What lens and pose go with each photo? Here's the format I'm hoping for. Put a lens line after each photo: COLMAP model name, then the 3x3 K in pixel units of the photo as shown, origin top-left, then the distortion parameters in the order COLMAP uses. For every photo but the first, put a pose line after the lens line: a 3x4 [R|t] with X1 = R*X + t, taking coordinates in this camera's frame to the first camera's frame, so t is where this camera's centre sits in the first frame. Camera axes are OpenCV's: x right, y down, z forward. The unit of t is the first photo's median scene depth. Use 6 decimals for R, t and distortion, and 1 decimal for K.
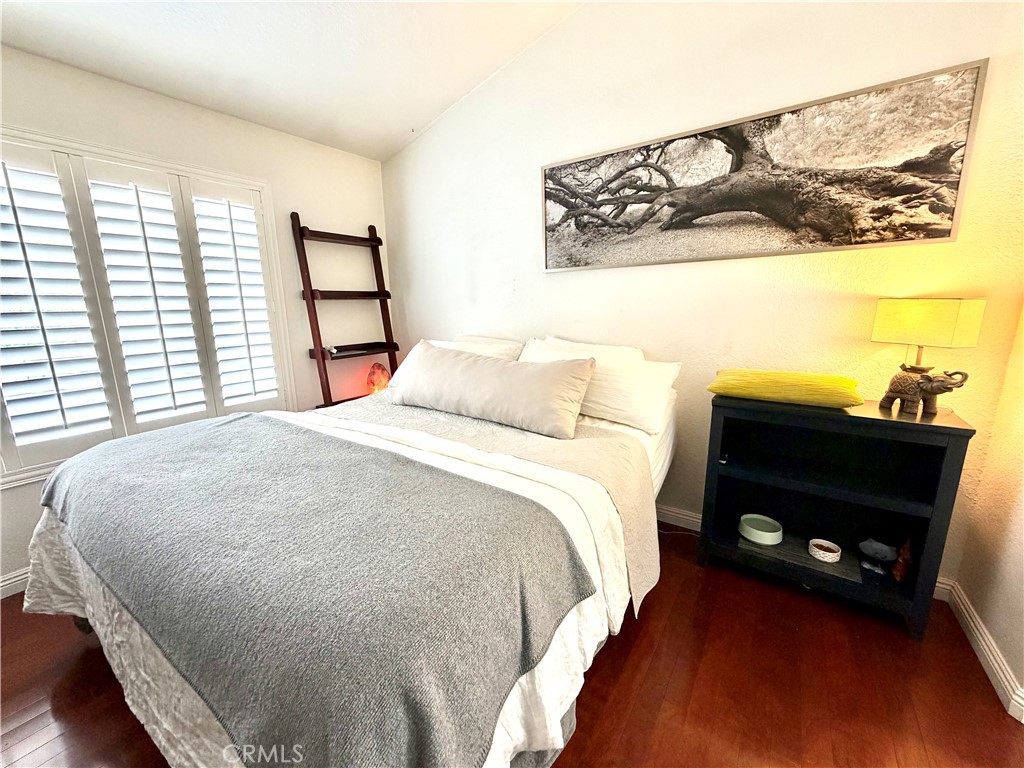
lens RADIAL K [[403.9, 0, 512.0], [0, 403.9, 384.0], [0, 0, 1]] dist [-0.001259, -0.000027]
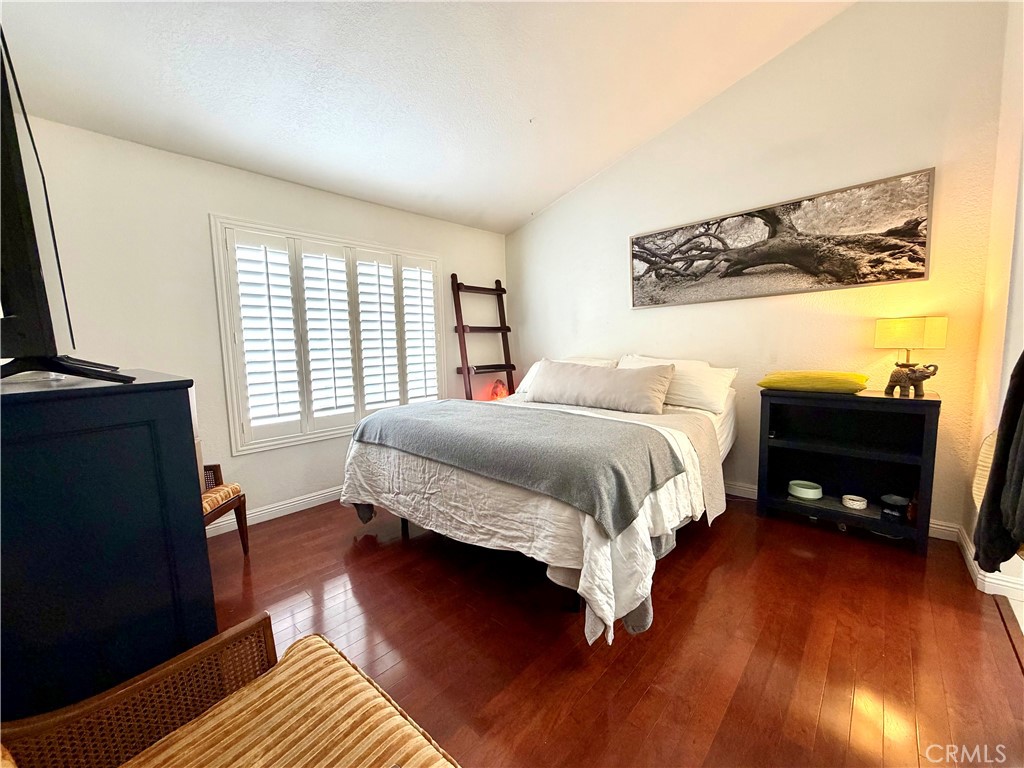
lens RADIAL K [[403.9, 0, 512.0], [0, 403.9, 384.0], [0, 0, 1]] dist [-0.001259, -0.000027]
pose [[0.989328, 0.001819, -0.145697, -0.170414], [-0.016519, 0.994876, -0.099744, 0.168520], [0.144769, 0.101086, 0.984288, -0.541580]]
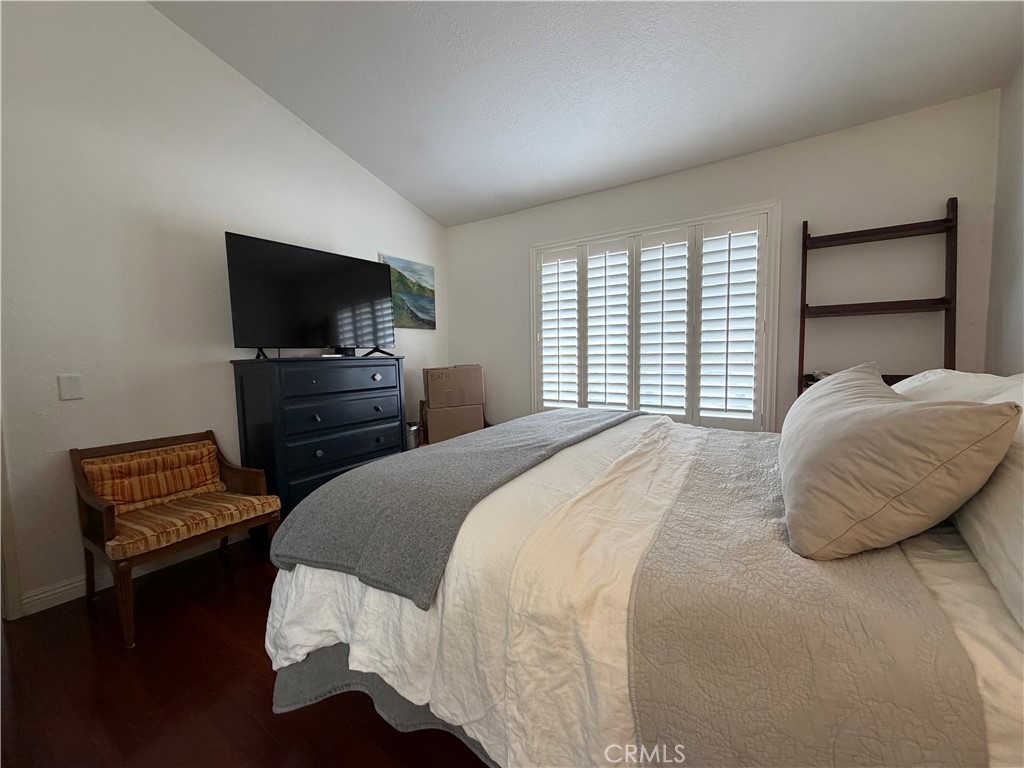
lens RADIAL K [[403.9, 0, 512.0], [0, 403.9, 384.0], [0, 0, 1]] dist [-0.001259, -0.000027]
pose [[0.021050, 0.095205, -0.995235, 0.546660], [-0.176142, 0.980238, 0.090045, -0.055566], [0.984140, 0.173407, 0.037404, 0.560904]]
